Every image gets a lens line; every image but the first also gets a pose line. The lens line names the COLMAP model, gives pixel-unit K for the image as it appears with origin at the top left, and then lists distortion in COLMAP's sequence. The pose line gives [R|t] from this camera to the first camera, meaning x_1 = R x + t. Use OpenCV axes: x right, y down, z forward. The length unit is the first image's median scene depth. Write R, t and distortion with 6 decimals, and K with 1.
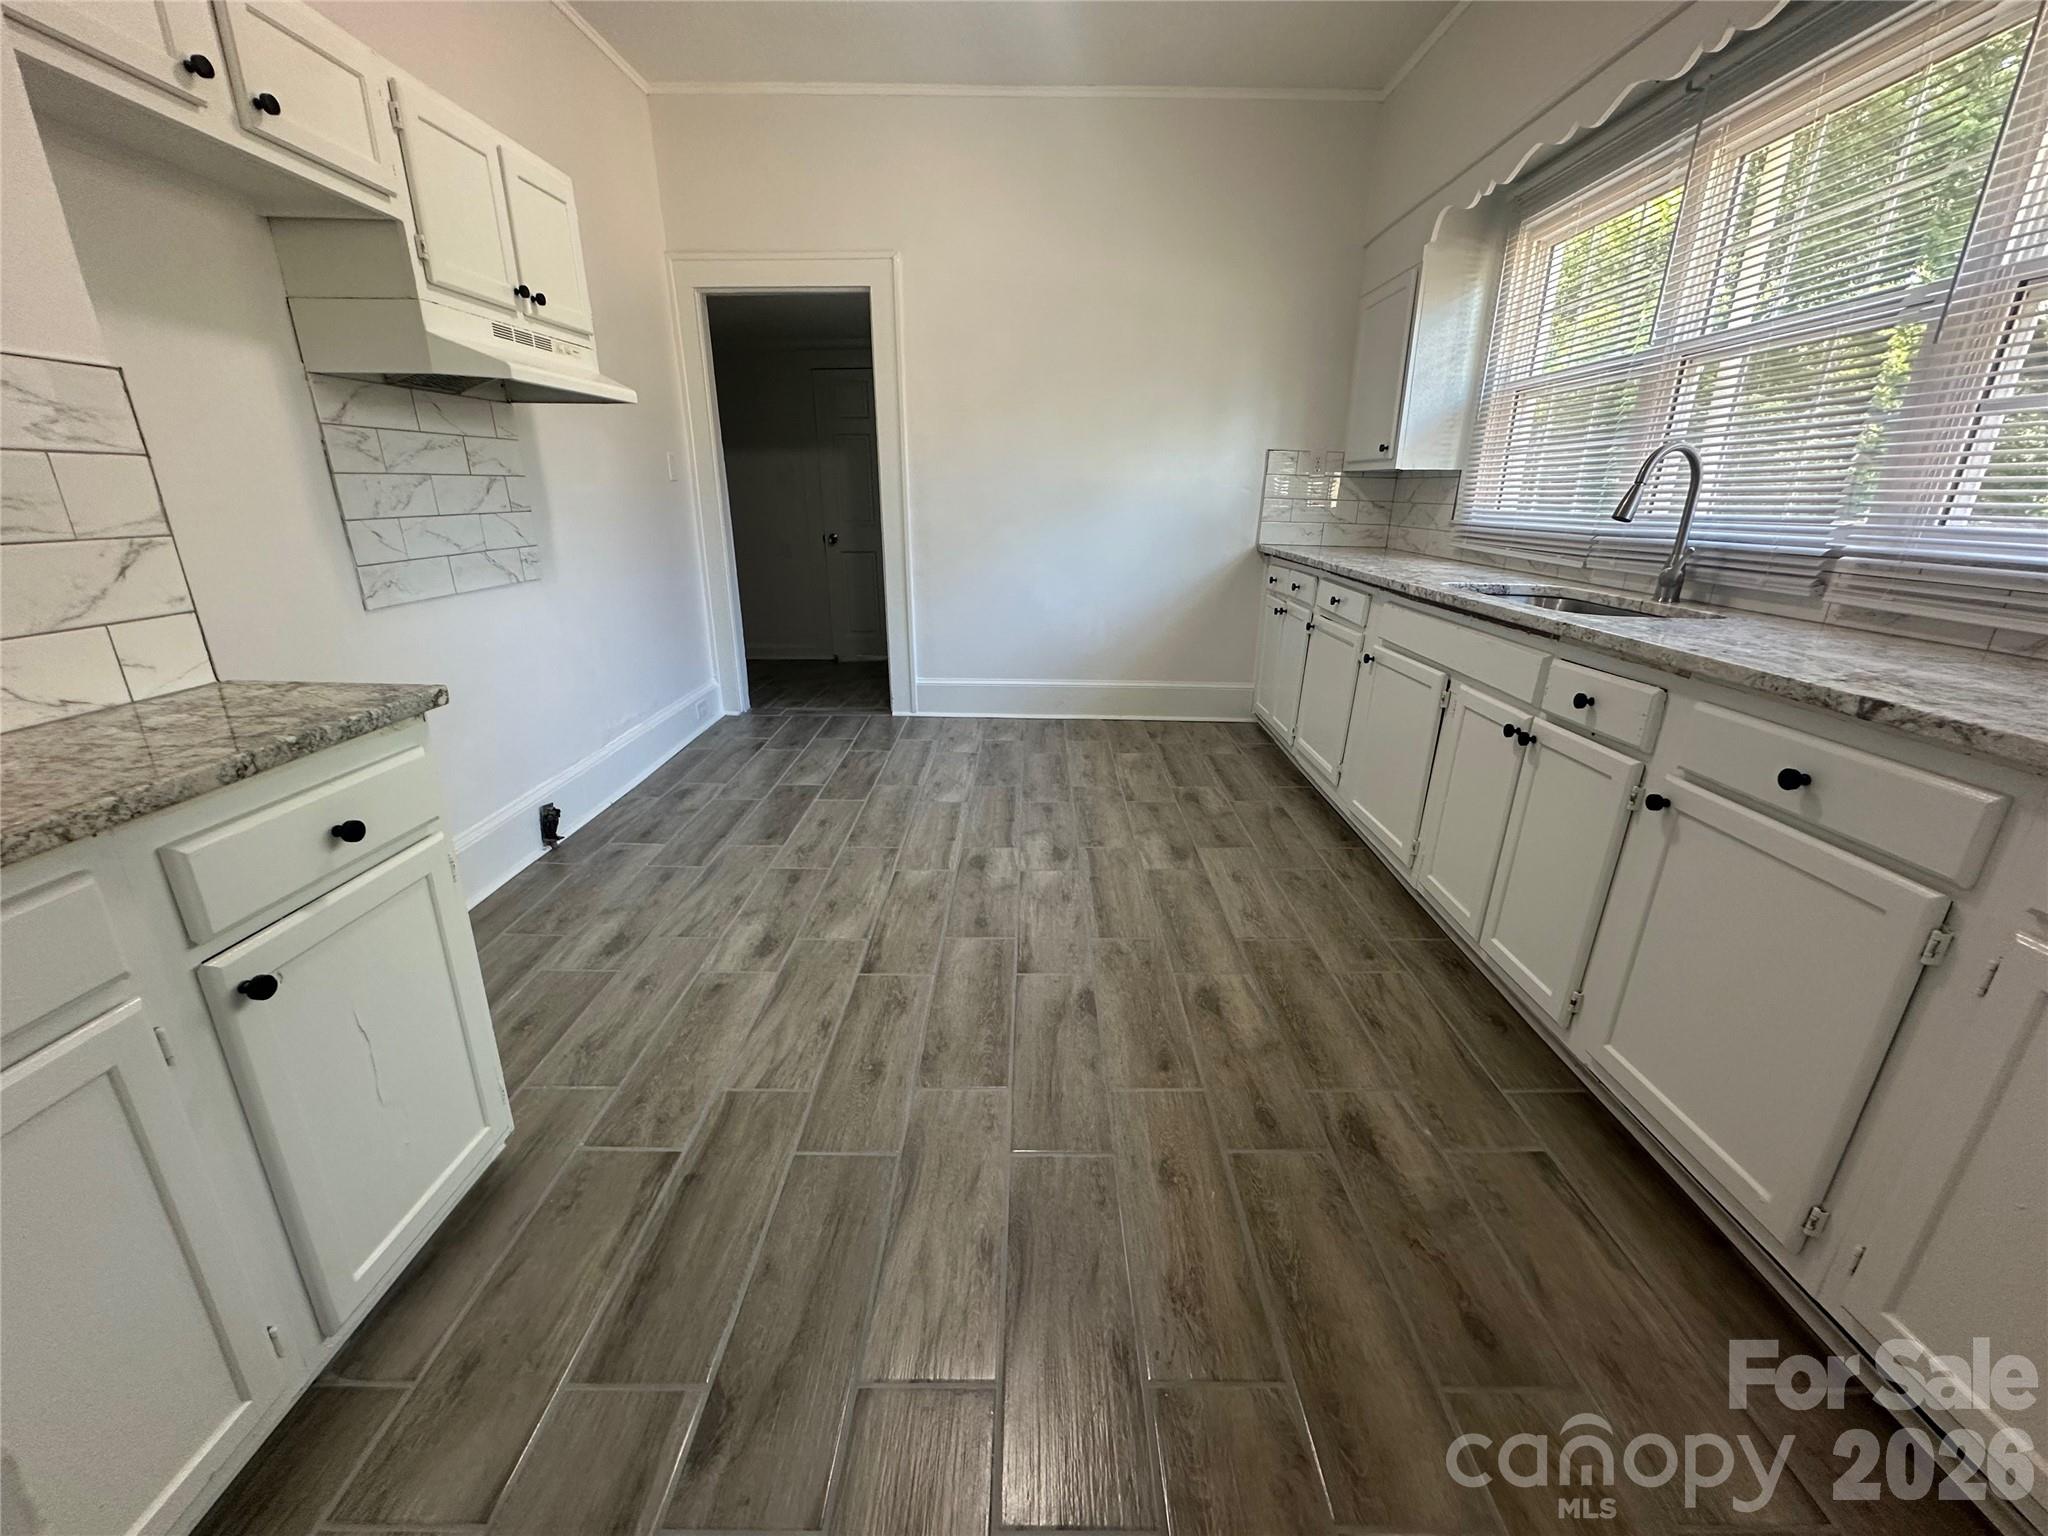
lens RADIAL K [[816.8, 0, 1027.6], [0, 816.8, 765.5], [0, 0, 1]] dist [-0.004918, 0.001249]
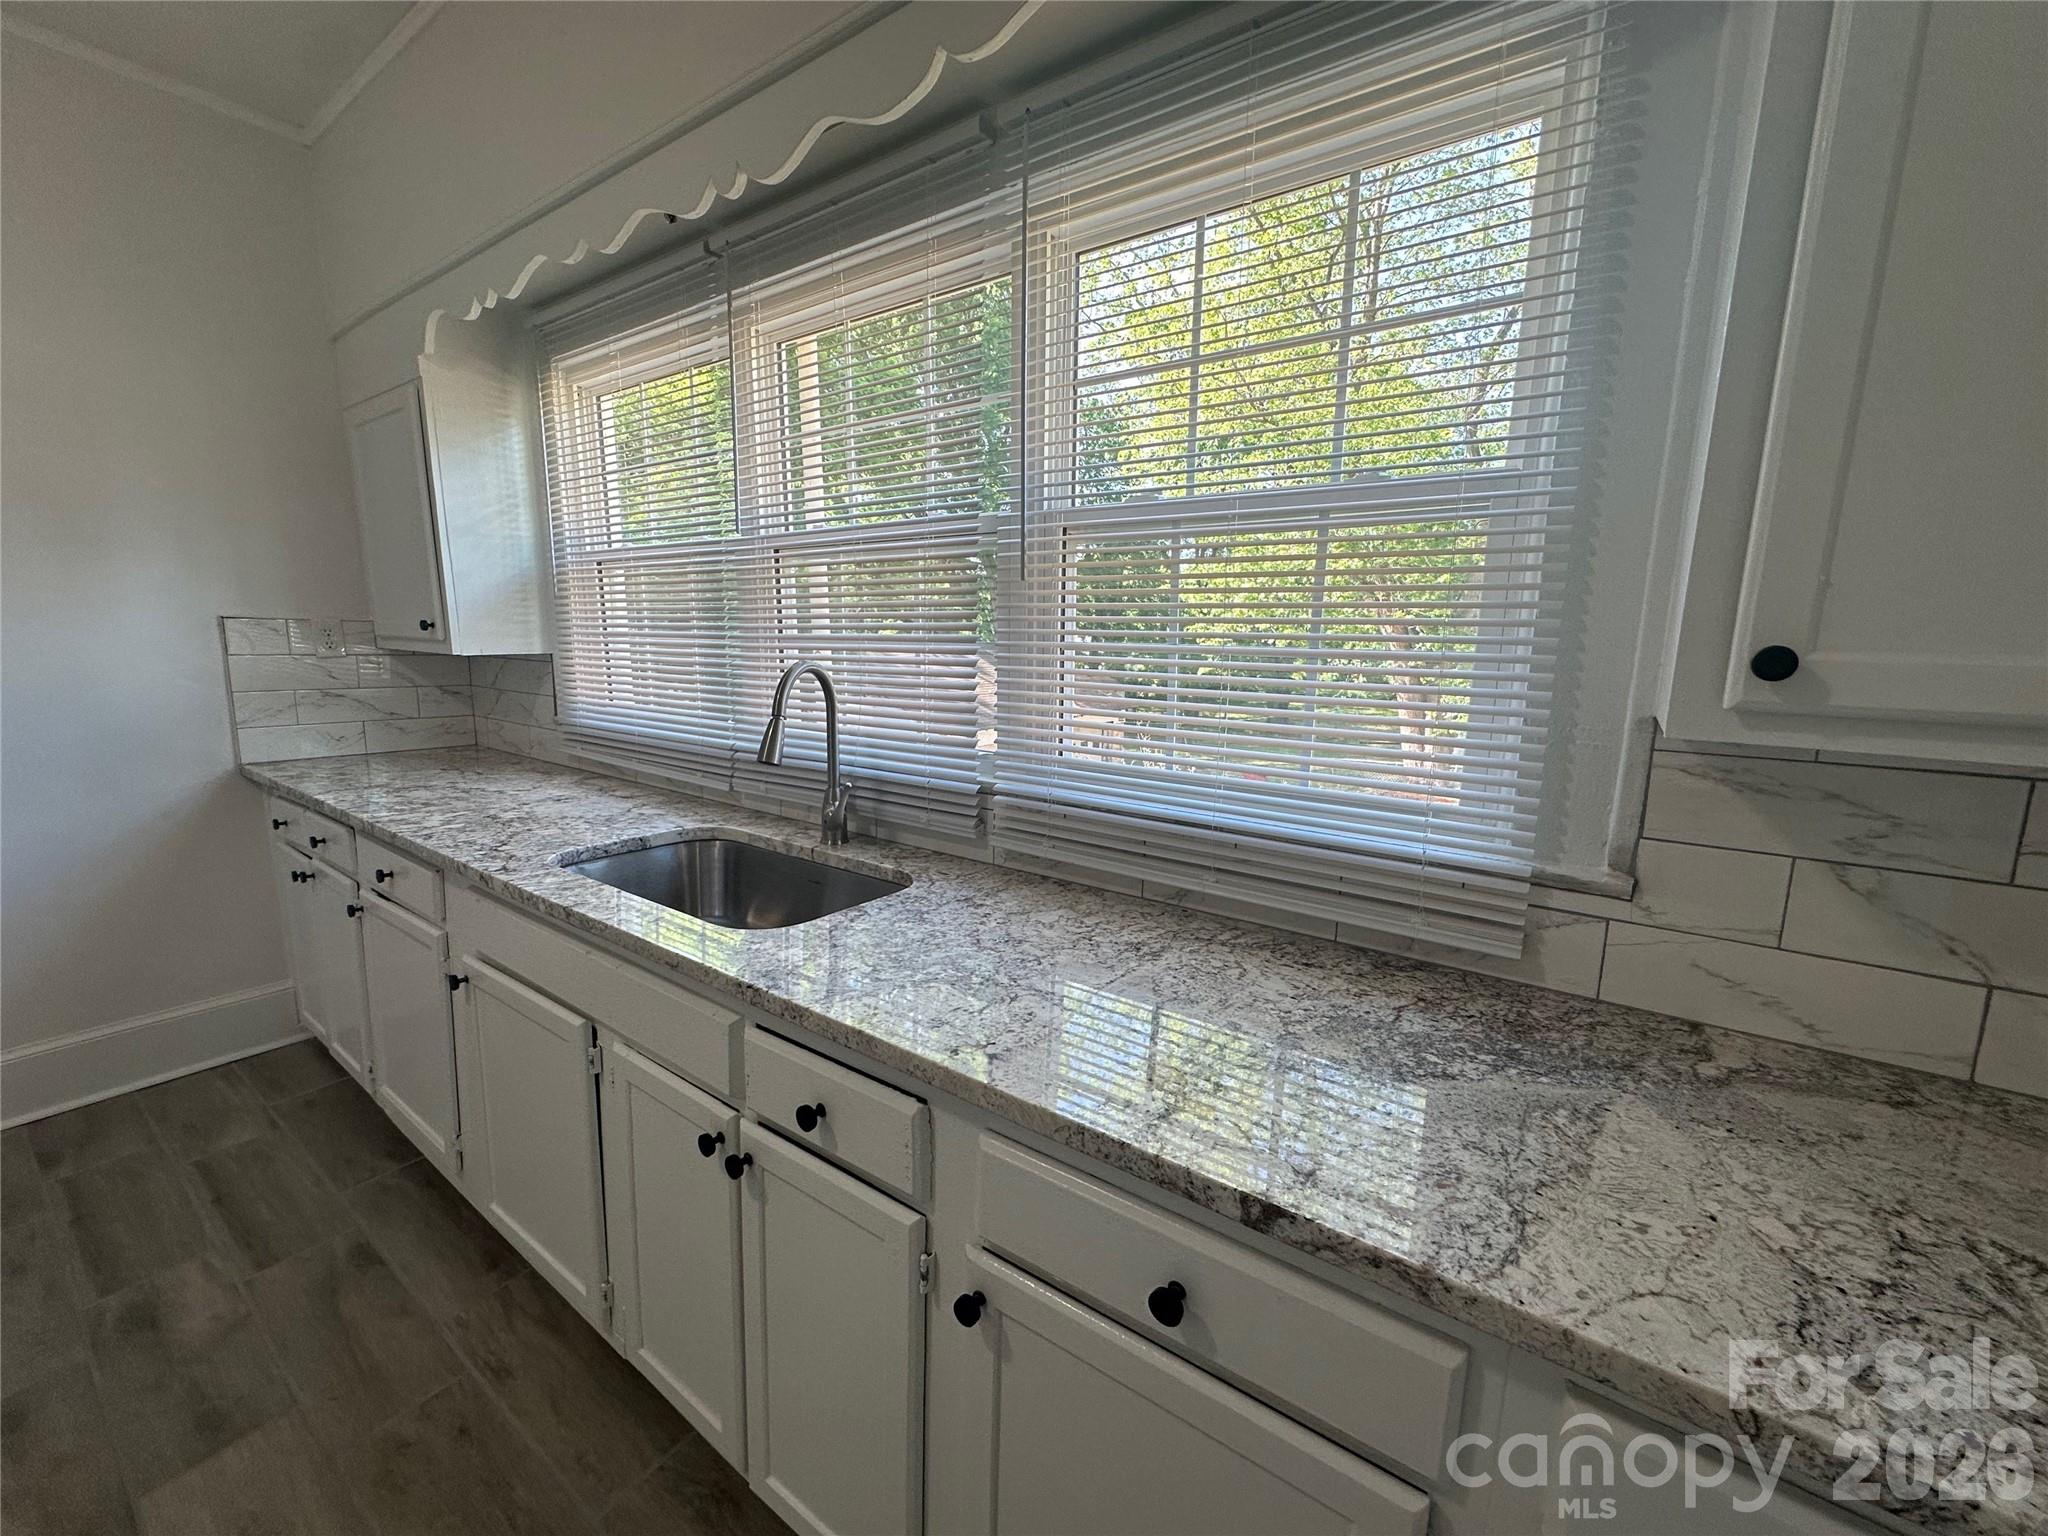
lens RADIAL K [[816.8, 0, 1026.1], [0, 816.8, 764.4], [0, 0, 1]] dist [-0.004918, 0.001249]
pose [[0.574389, -0.138031, 0.806861, 0.241169], [0.252736, 0.967428, -0.014418, -0.213225], [-0.778590, 0.212204, 0.590565, 0.347121]]
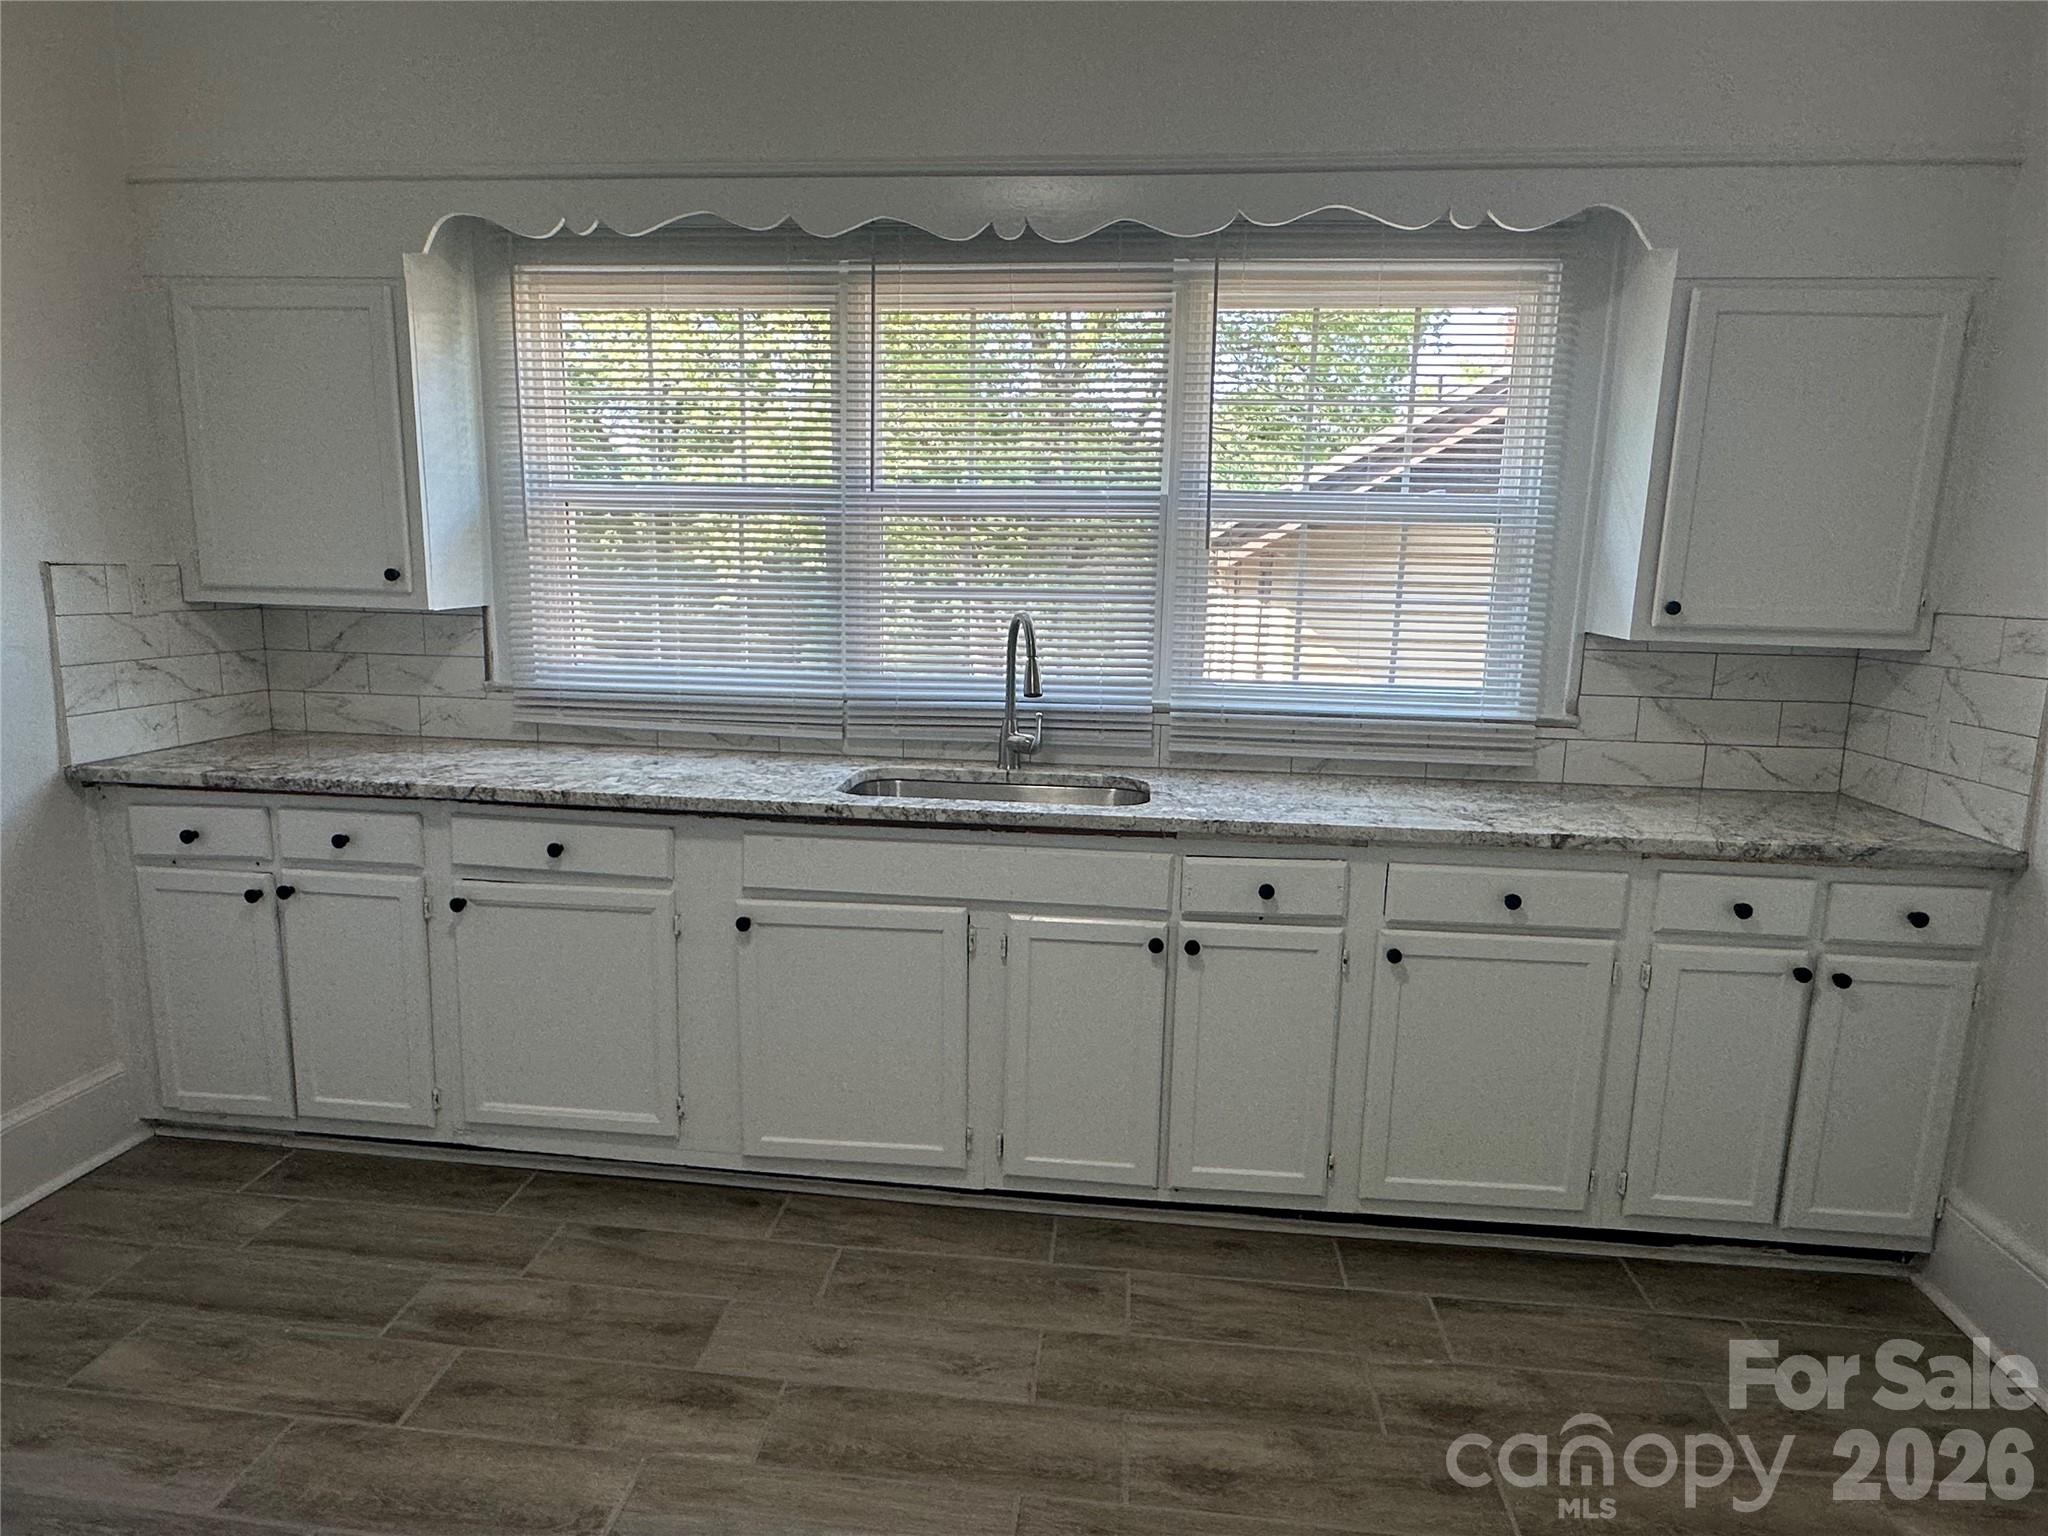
lens RADIAL K [[1209.1, 0, 1020.4], [0, 1209.1, 782.8], [0, 0, 1]] dist [-0.004964, 0.001949]
pose [[0.089866, -0.195058, 0.976666, -0.576292], [0.297122, 0.941229, 0.160642, -0.399895], [-0.950601, 0.275753, 0.142541, 0.782590]]
